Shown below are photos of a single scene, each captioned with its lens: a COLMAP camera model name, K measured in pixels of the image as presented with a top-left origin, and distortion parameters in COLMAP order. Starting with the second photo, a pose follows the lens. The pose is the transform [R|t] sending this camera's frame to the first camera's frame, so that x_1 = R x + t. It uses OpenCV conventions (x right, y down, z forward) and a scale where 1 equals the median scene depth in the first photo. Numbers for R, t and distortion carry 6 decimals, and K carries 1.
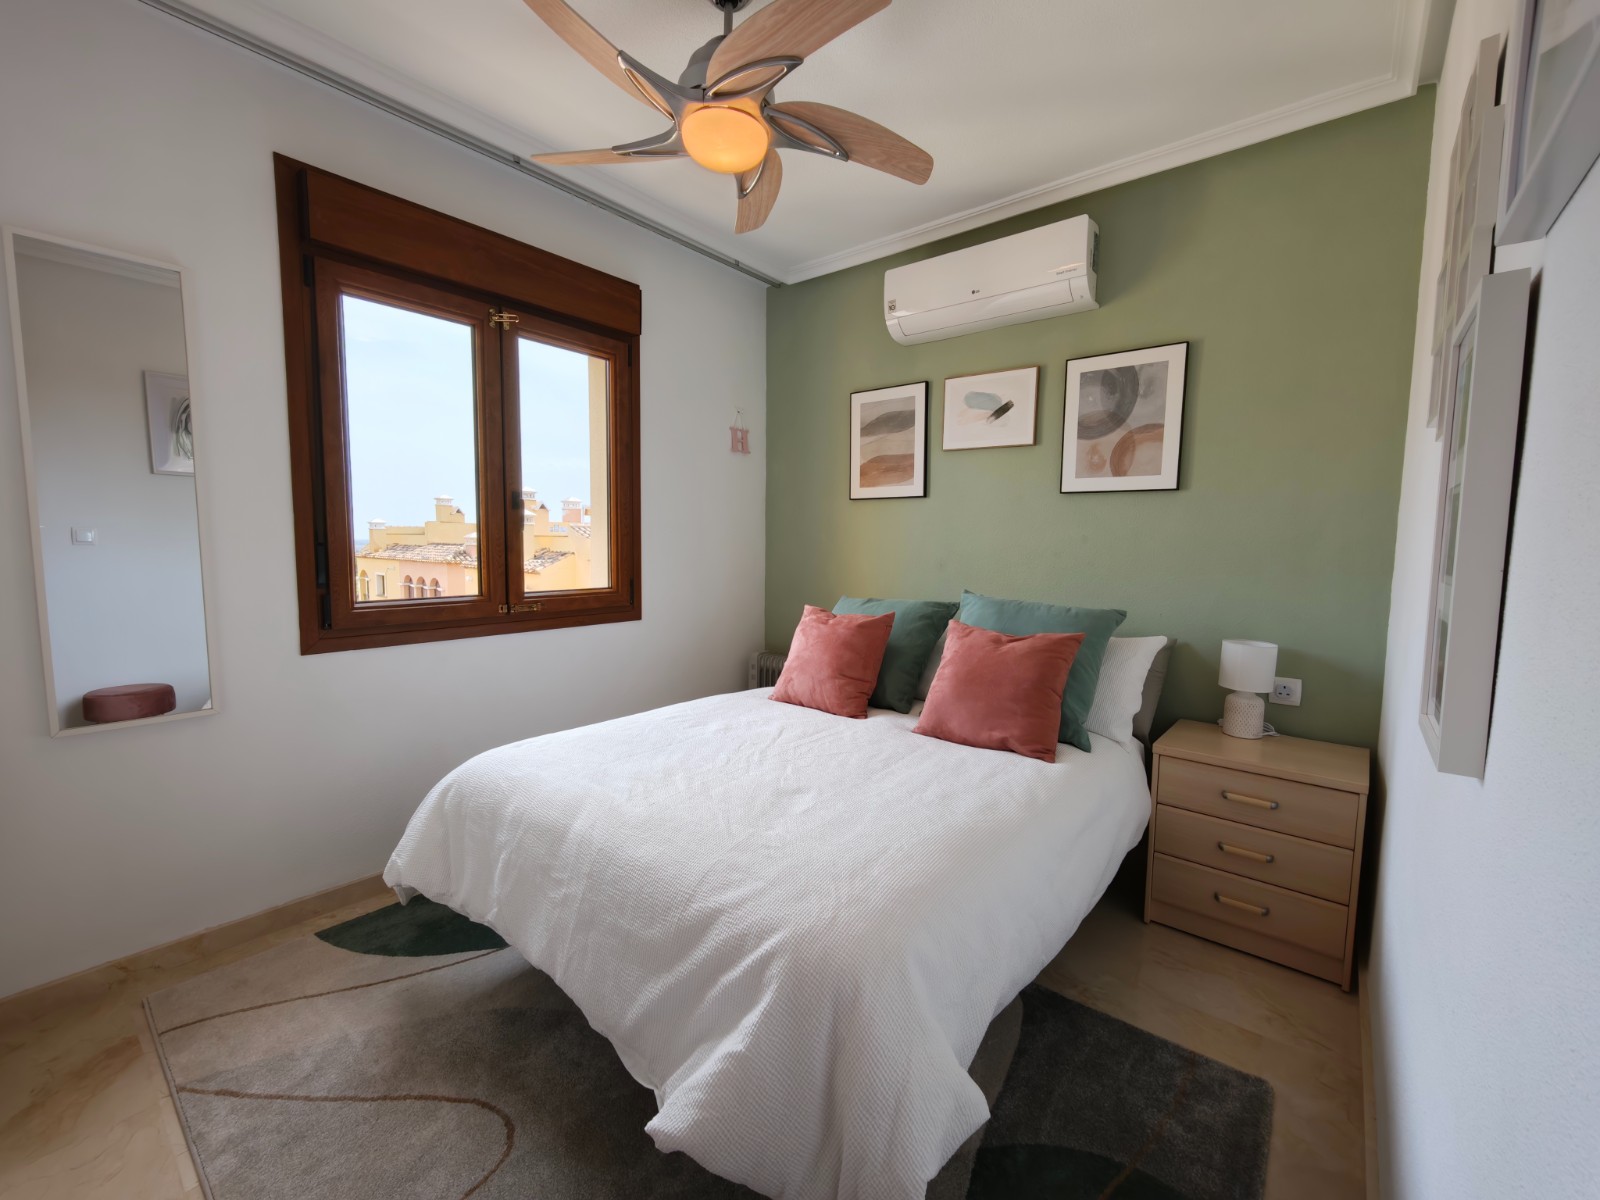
lens RADIAL K [[664.7, 0, 801.5], [0, 664.7, 596.0], [0, 0, 1]] dist [-0.001567, 0.000585]
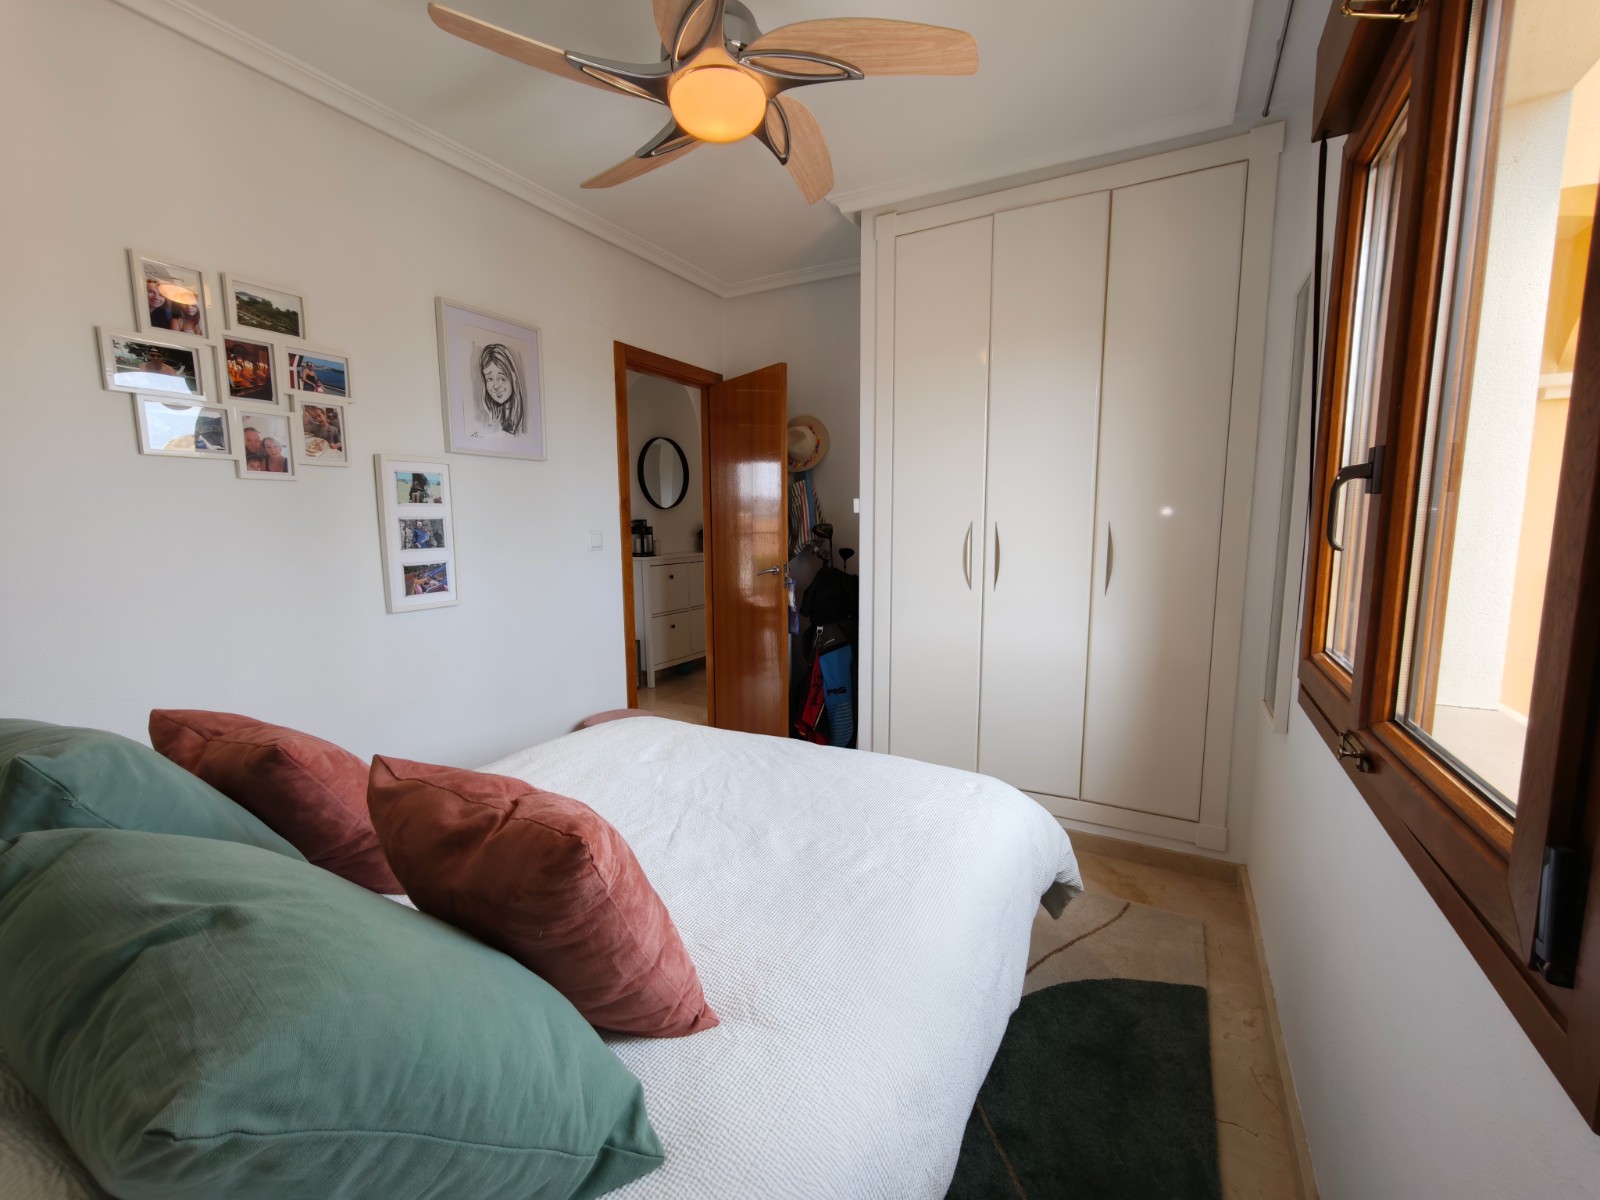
lens RADIAL K [[664.7, 0, 799.8], [0, 664.7, 601.0], [0, 0, 1]] dist [-0.001567, 0.000585]
pose [[-0.982556, 0.020592, -0.184821, -0.037842], [-0.019125, 0.977392, 0.210569, -0.177656], [0.184978, 0.210431, -0.959949, 1.598282]]
